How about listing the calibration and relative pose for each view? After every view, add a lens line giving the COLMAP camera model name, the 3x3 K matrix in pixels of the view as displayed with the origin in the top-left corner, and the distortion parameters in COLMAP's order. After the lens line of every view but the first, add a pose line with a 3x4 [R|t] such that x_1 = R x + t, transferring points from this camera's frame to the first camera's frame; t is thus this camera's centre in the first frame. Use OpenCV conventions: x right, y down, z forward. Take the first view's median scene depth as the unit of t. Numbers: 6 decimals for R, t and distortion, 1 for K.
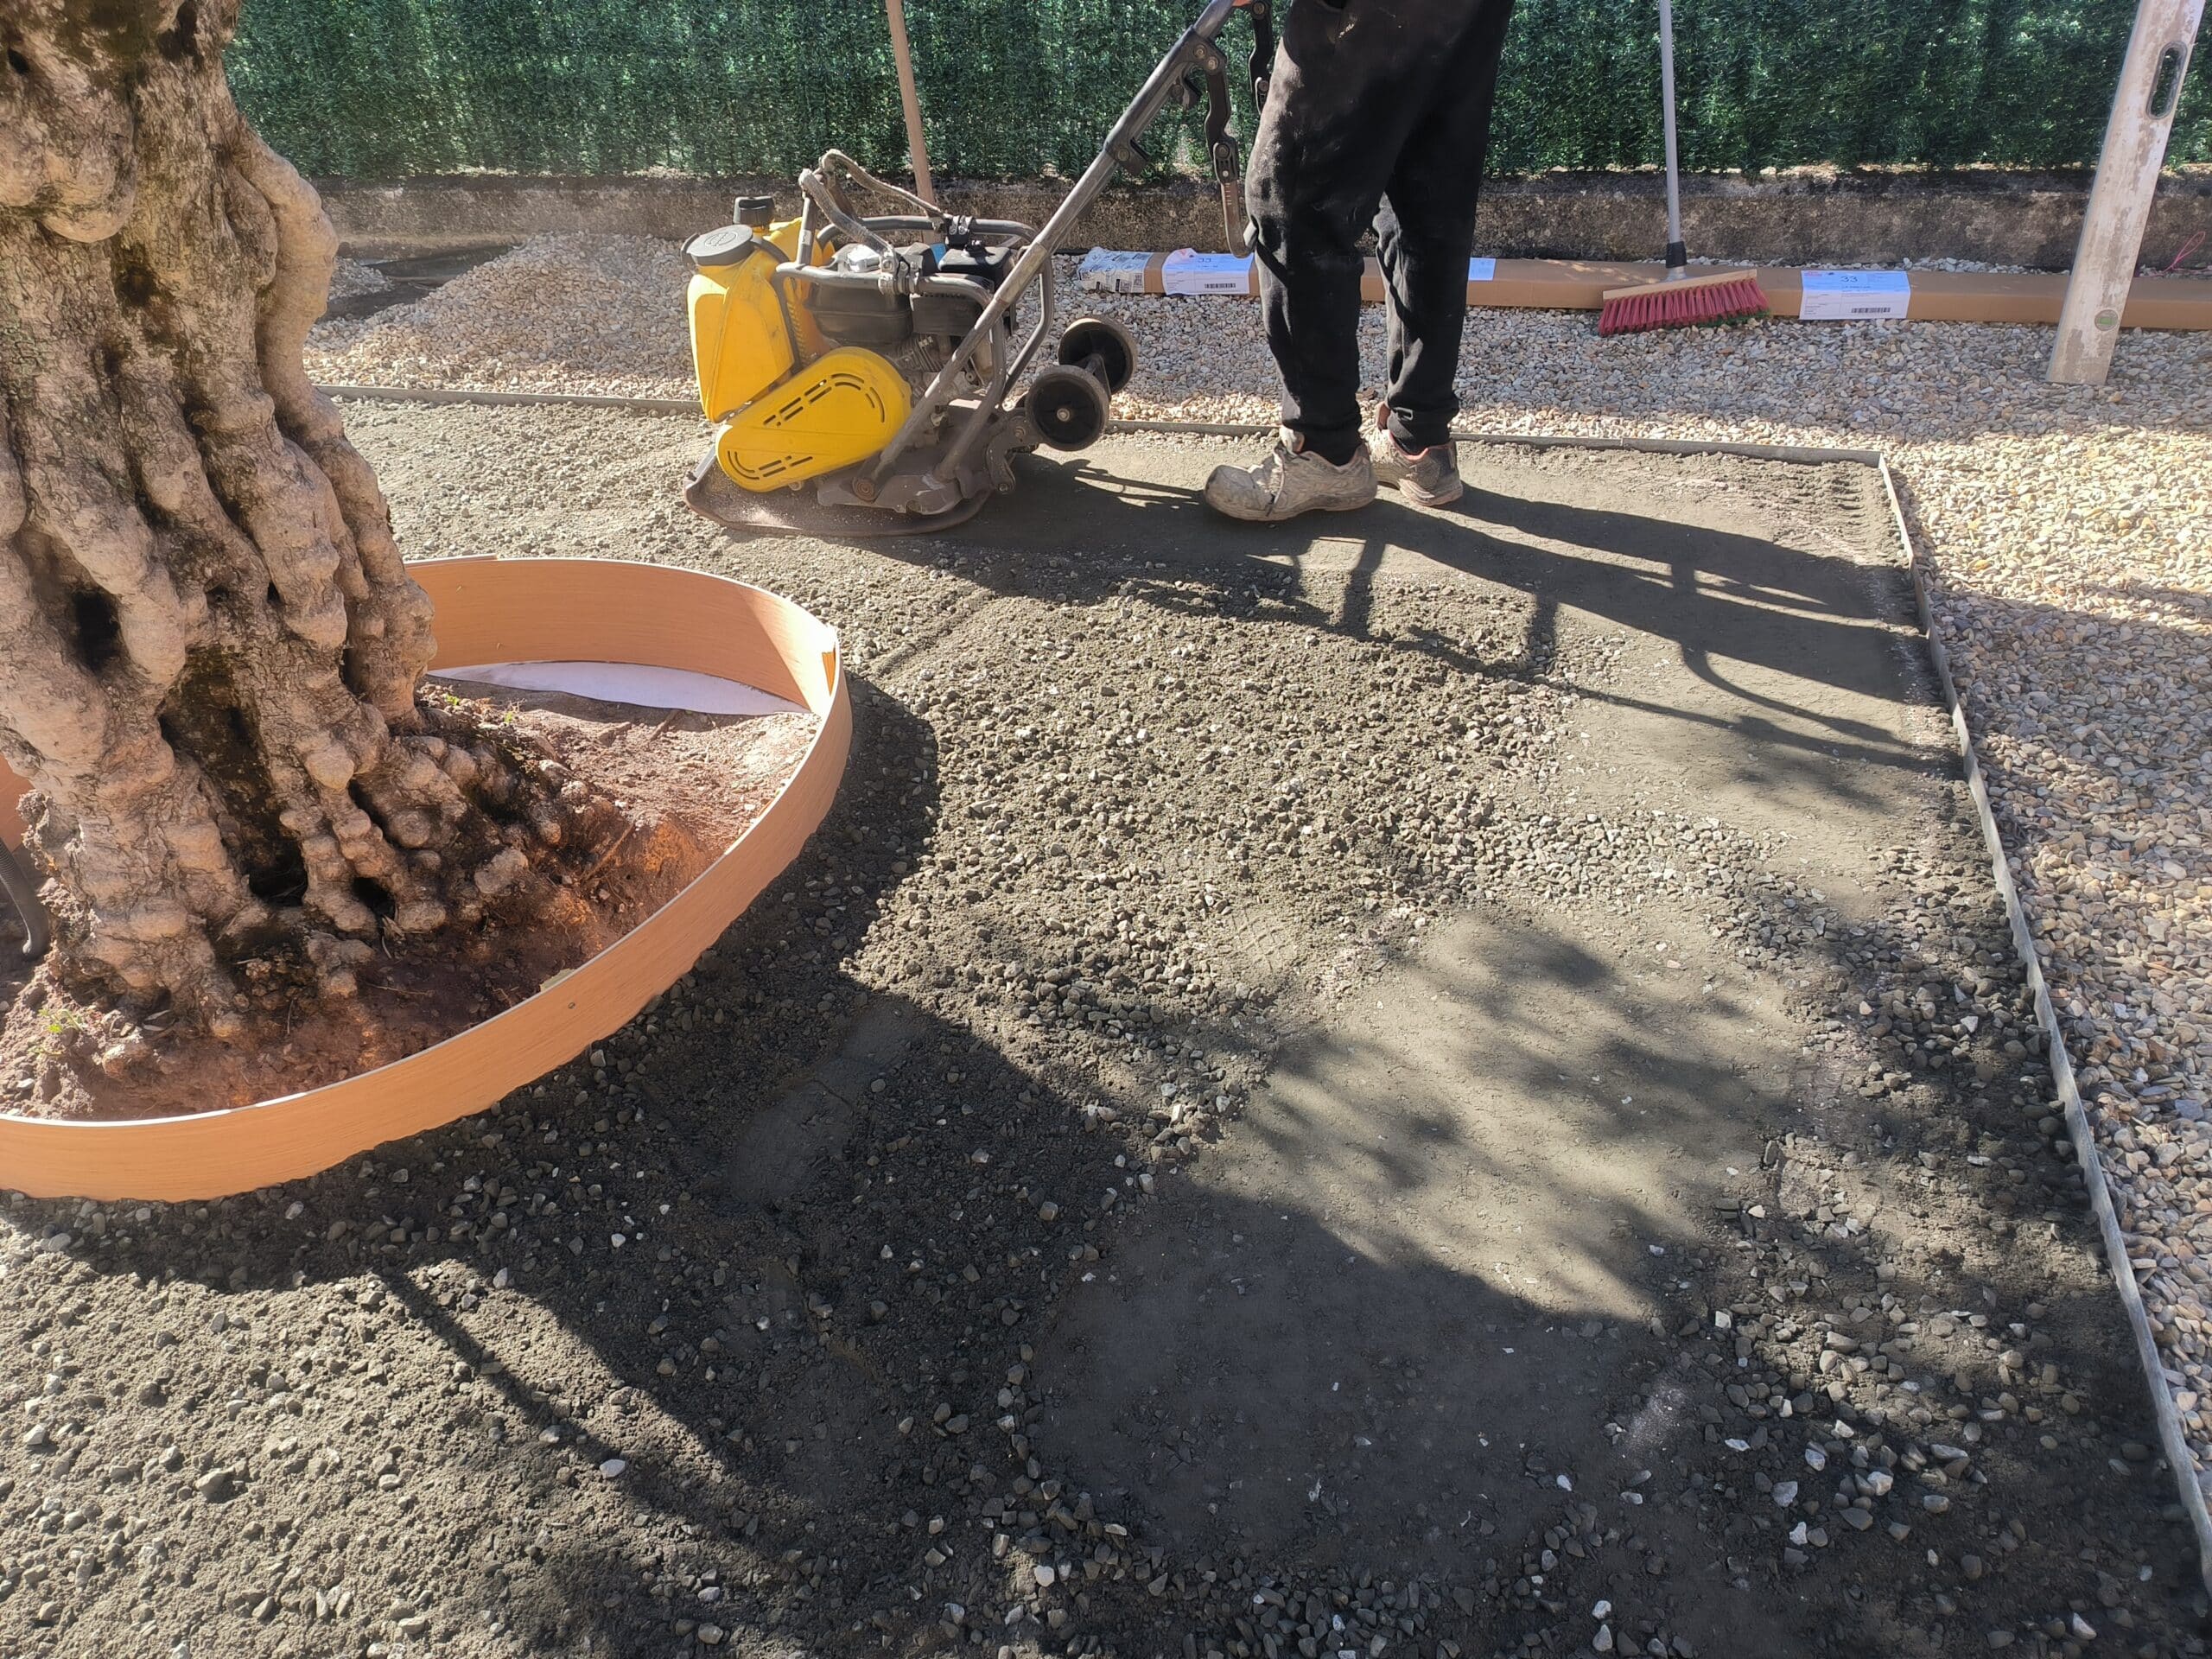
lens RADIAL K [[1630.0, 0, 1106.0], [0, 1630.0, 829.5], [0, 0, 1]] dist [0.030520, -0.041685]
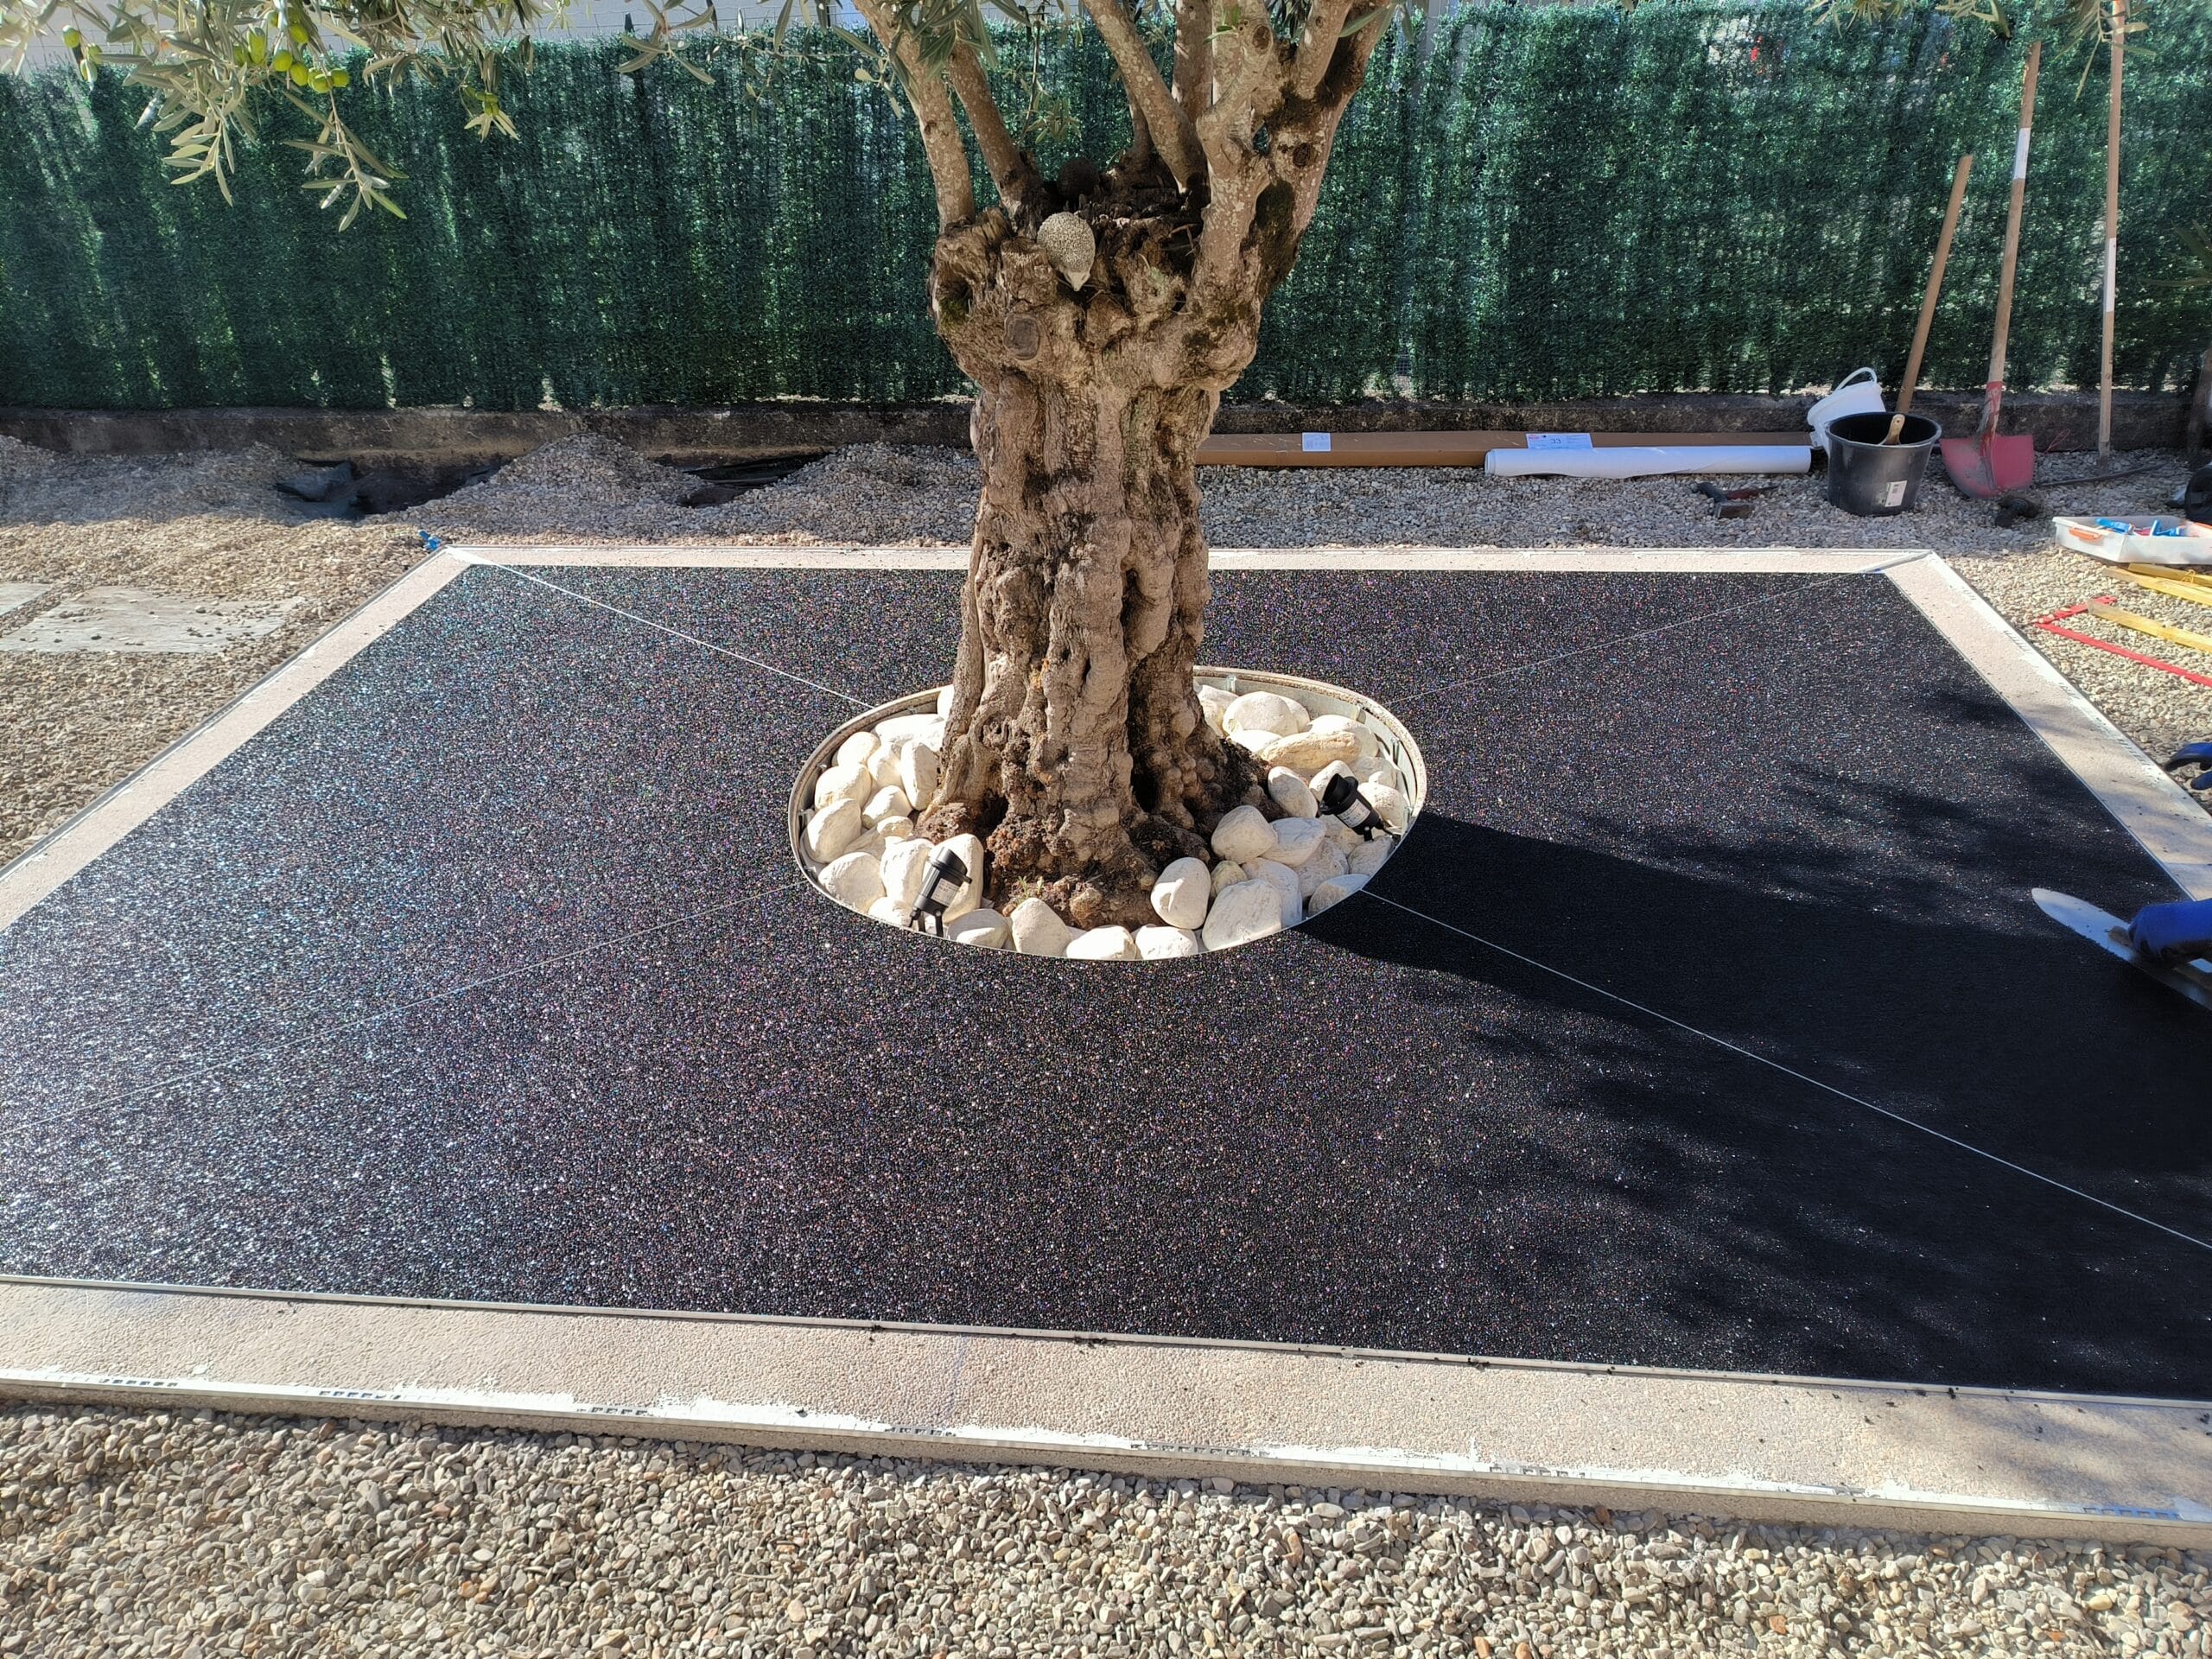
lens RADIAL K [[1630.0, 0, 1106.0], [0, 1630.0, 829.5], [0, 0, 1]] dist [0.030520, -0.041685]
pose [[0.987557, -0.039561, 0.152203, -0.777059], [0.061312, 0.988111, -0.140988, 0.277754], [-0.144816, 0.148566, 0.978242, -0.516935]]
